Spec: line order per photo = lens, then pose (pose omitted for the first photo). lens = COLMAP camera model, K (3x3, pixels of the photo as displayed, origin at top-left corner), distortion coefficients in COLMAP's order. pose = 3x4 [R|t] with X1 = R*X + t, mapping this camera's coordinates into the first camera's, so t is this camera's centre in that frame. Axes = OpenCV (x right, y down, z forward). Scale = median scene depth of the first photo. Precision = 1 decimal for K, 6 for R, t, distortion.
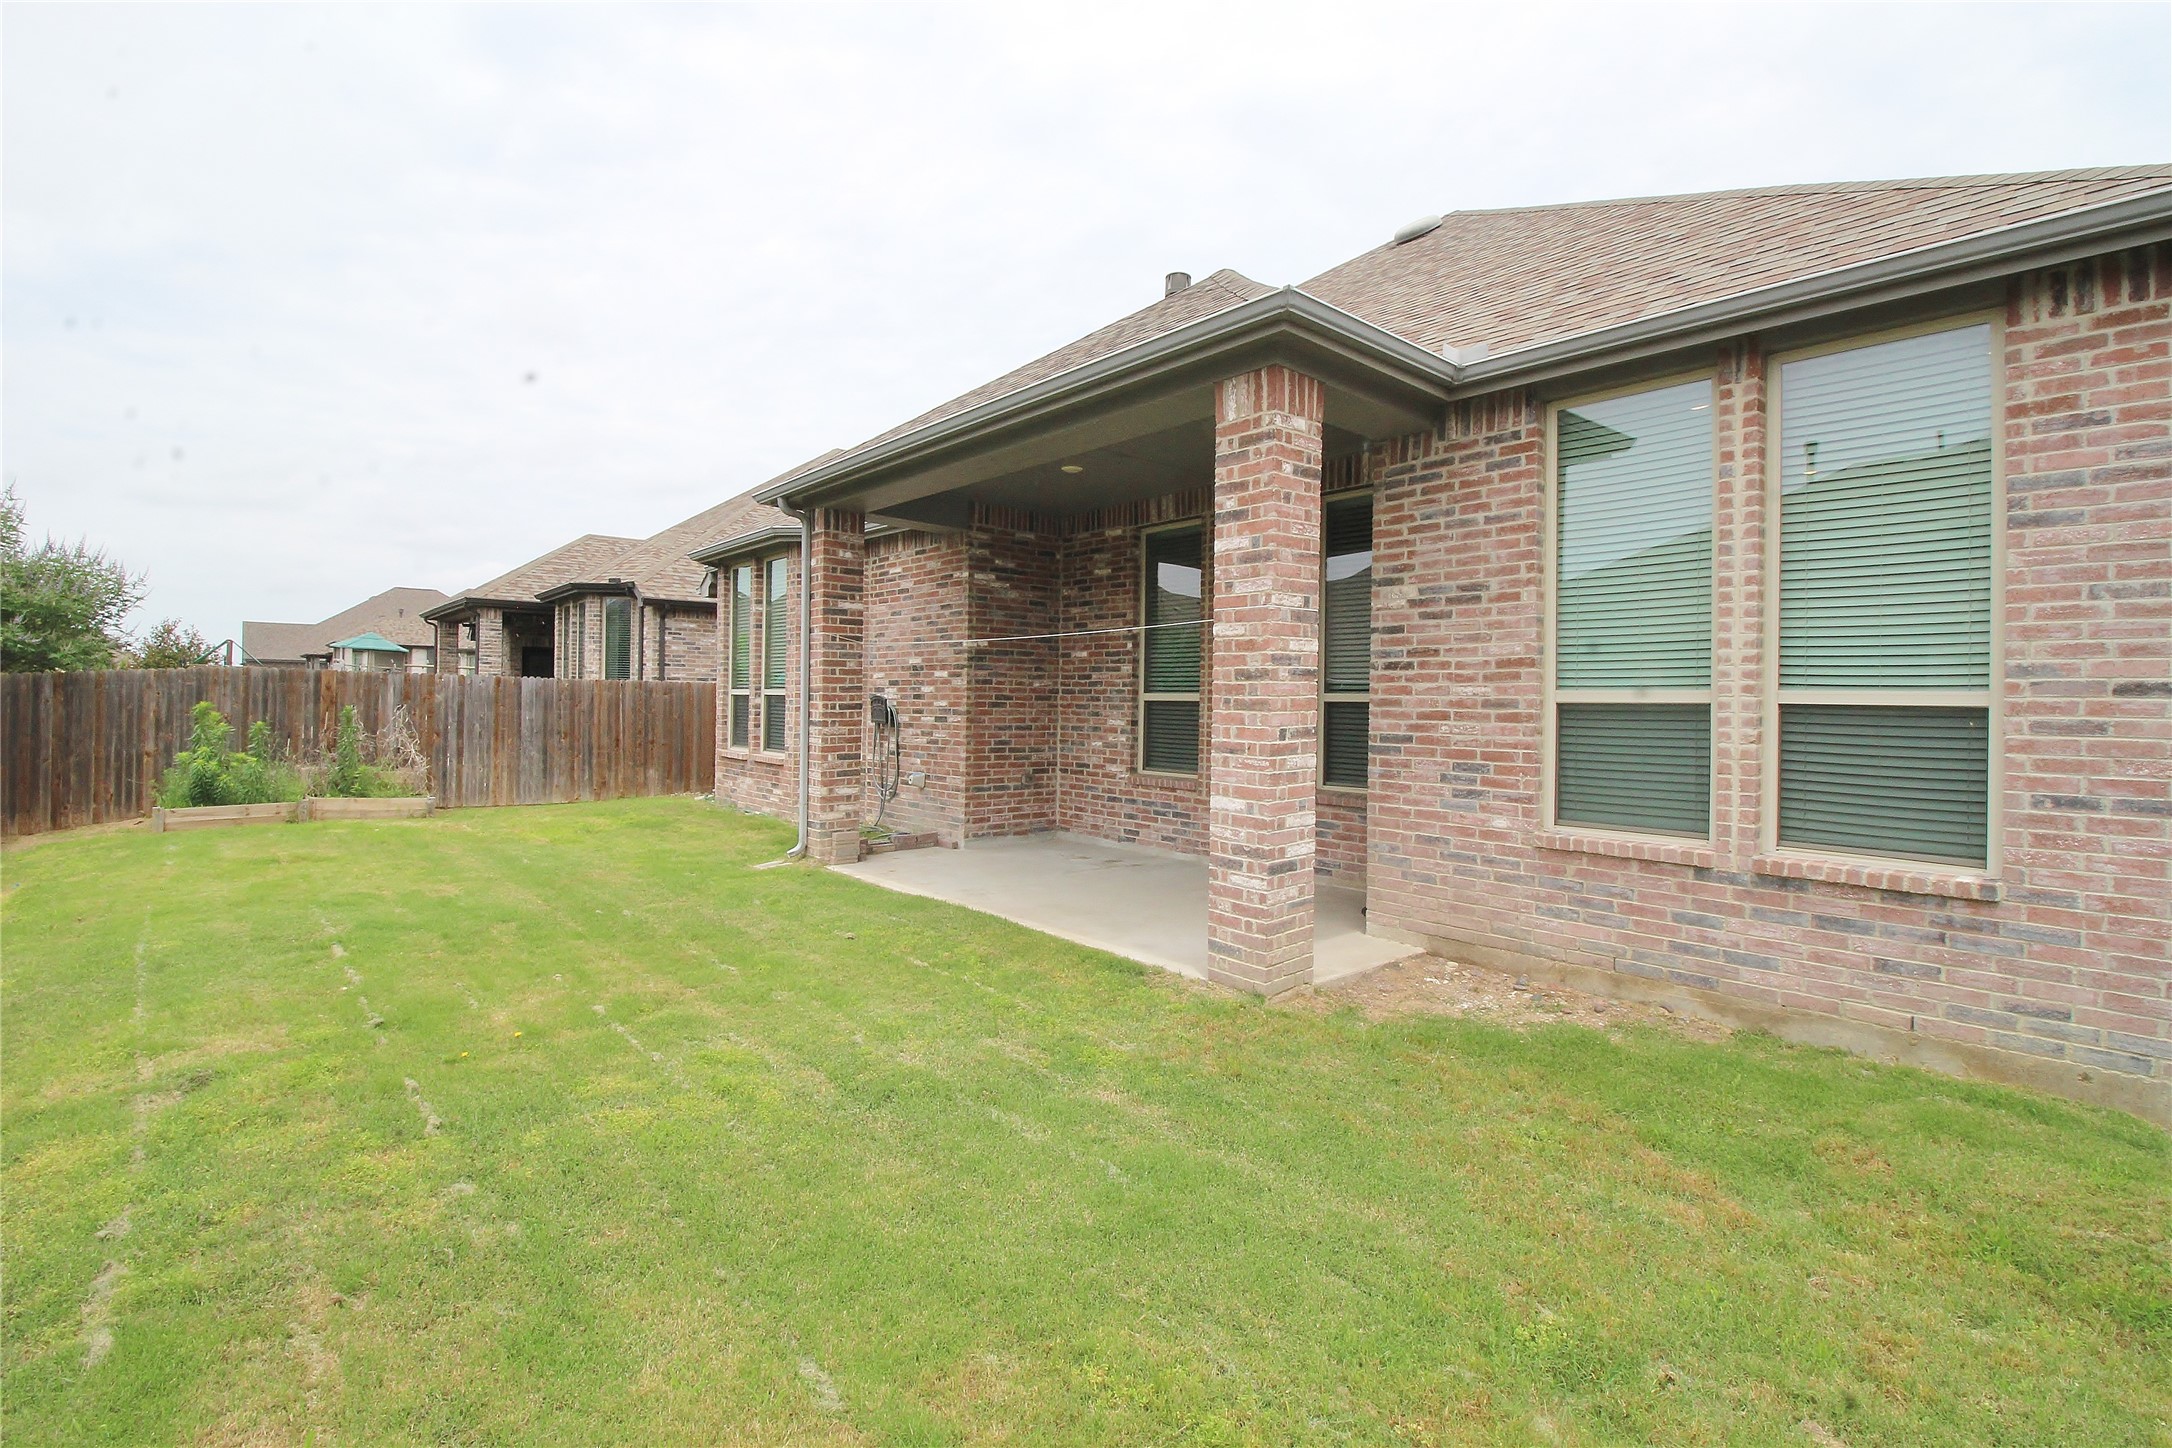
lens RADIAL K [[981.0, 0, 1074.0], [0, 981.0, 688.4], [0, 0, 1]] dist [-0.002351, -0.000651]
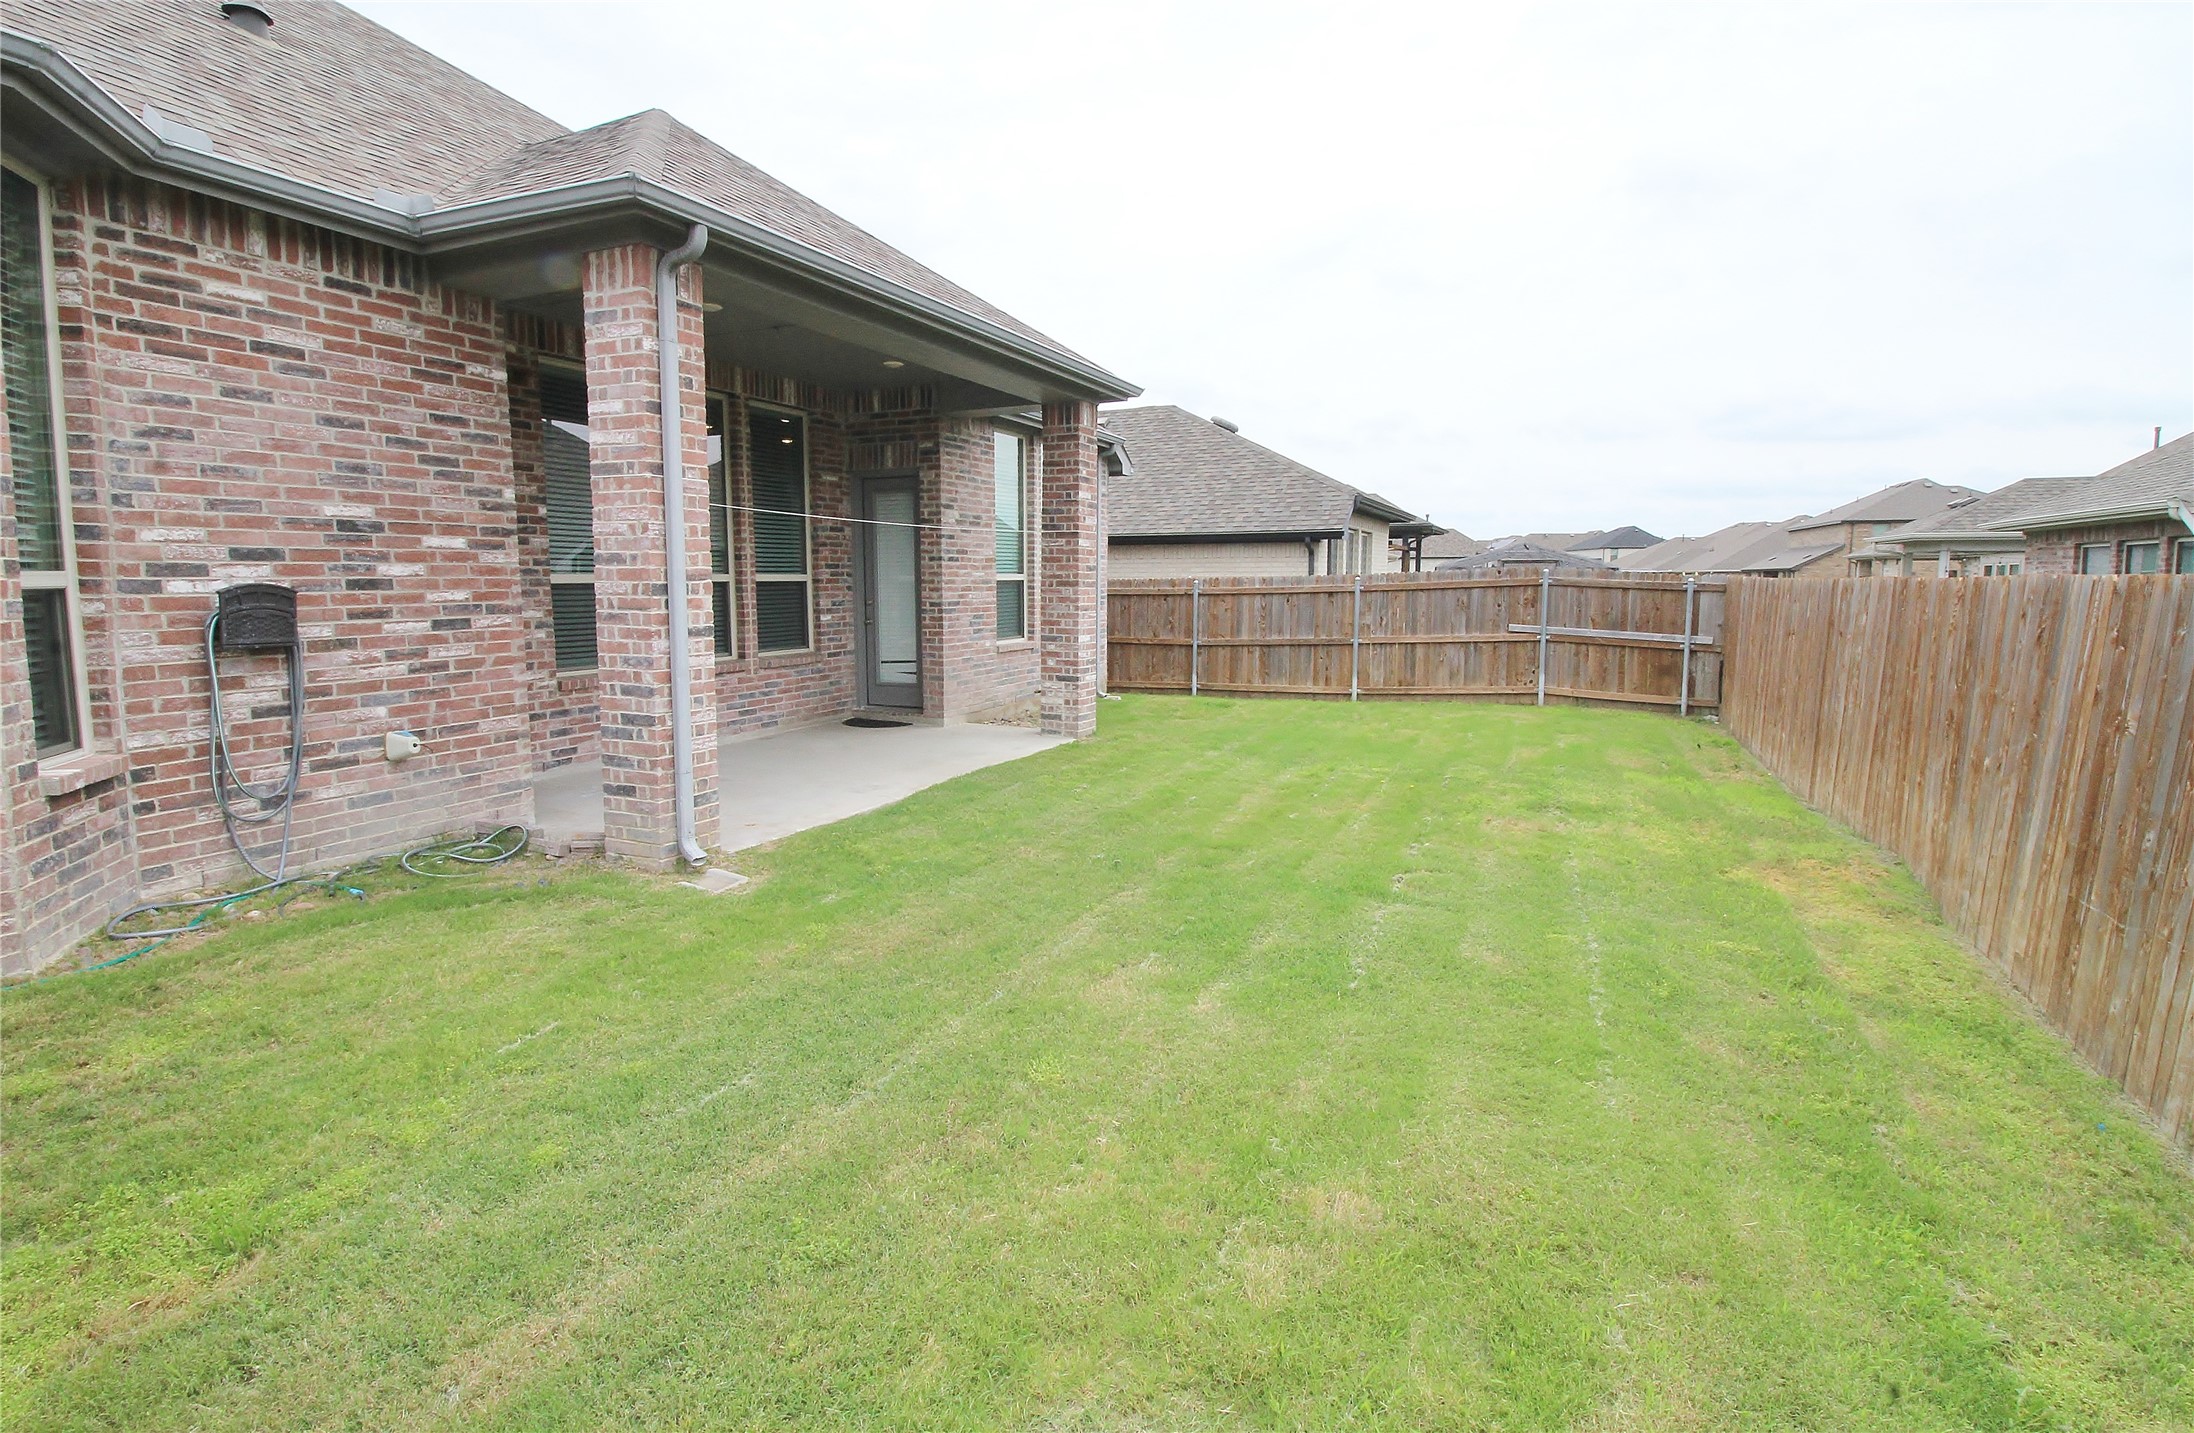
lens RADIAL K [[1027.3, 0, 1105.9], [0, 1027.3, 685.0], [0, 0, 1]] dist [-0.008544, -0.008689]
pose [[-0.422749, -0.107335, 0.899868, -0.824506], [-0.017519, 0.993744, 0.110302, -0.004722], [-0.906077, 0.030865, -0.421985, 0.915610]]
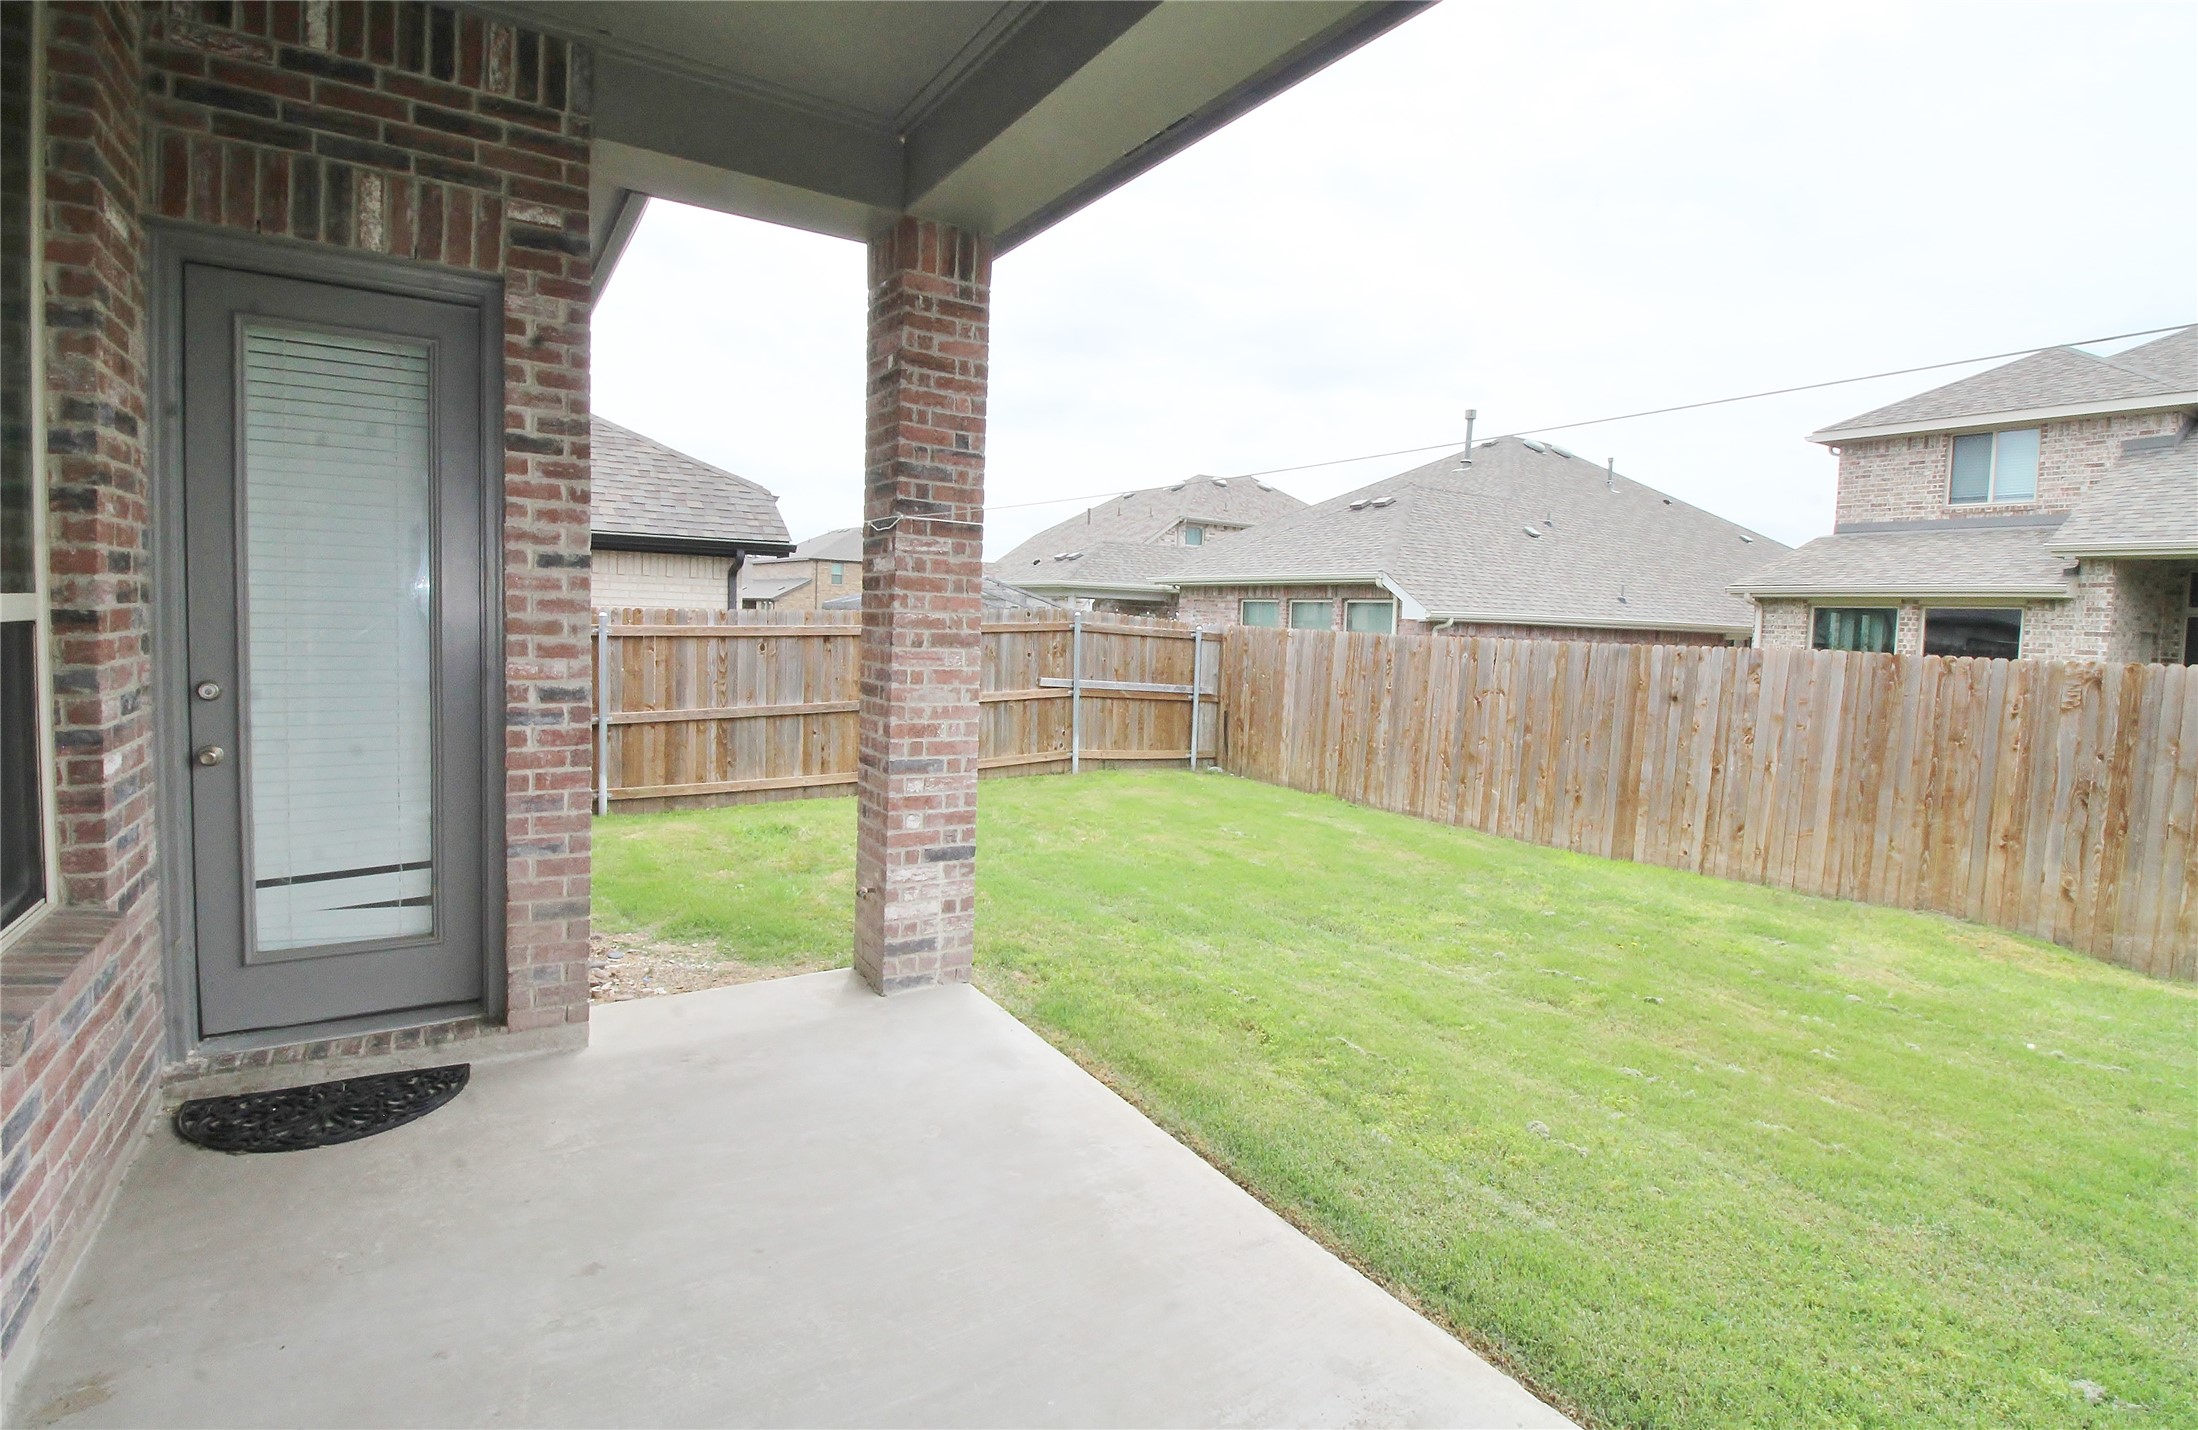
lens RADIAL K [[1029.2, 0, 1087.9], [0, 1029.2, 679.8], [0, 0, 1]] dist [-0.008544, -0.008689]
pose [[-0.989509, -0.055664, 0.133319, -0.034635], [-0.049481, 0.997560, 0.049256, 0.000382], [-0.135735, 0.042142, -0.989848, 0.955155]]
